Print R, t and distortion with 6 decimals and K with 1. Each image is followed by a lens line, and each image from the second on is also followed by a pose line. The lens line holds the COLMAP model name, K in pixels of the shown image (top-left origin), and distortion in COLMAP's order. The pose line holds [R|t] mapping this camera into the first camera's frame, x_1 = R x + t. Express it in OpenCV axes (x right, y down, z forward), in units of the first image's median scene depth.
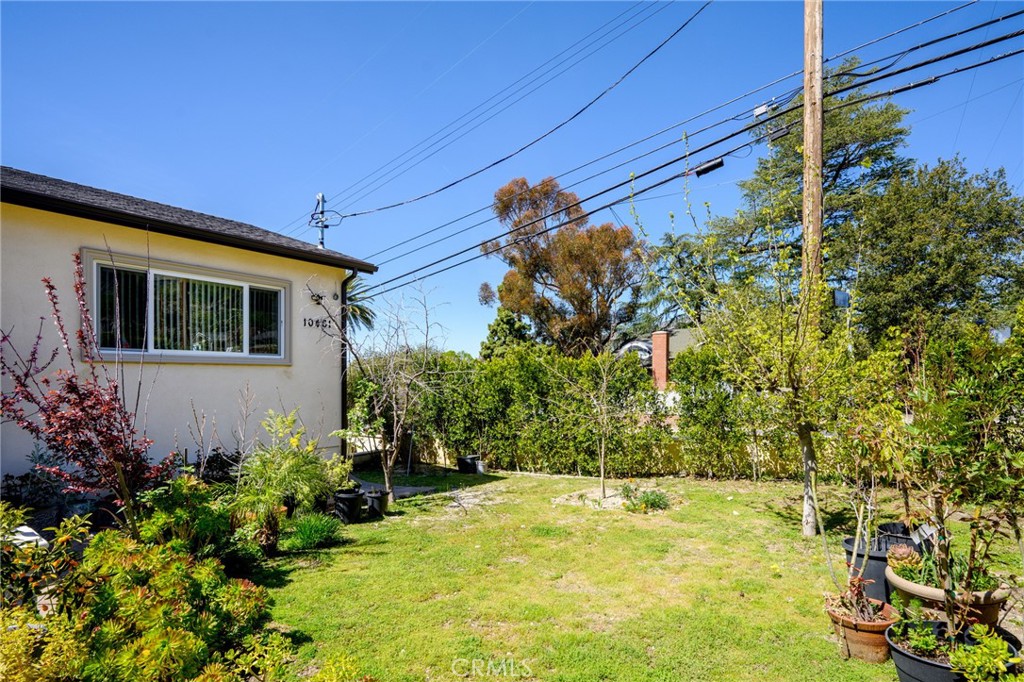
lens RADIAL K [[474.0, 0, 515.0], [0, 474.0, 386.7], [0, 0, 1]] dist [-0.000594, -0.000272]
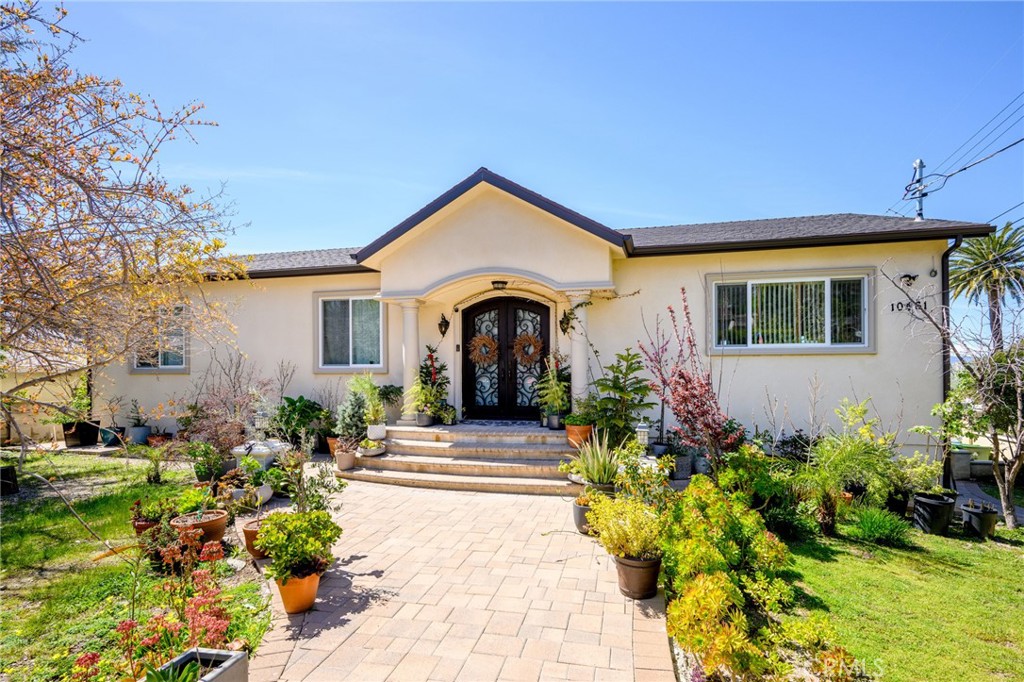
lens RADIAL K [[474.0, 0, 515.0], [0, 474.0, 386.7], [0, 0, 1]] dist [-0.000594, -0.000272]
pose [[0.371910, 0.037375, -0.927516, 0.171067], [-0.009477, 0.999290, 0.036467, -0.007183], [0.928221, -0.004773, 0.372000, -0.041773]]
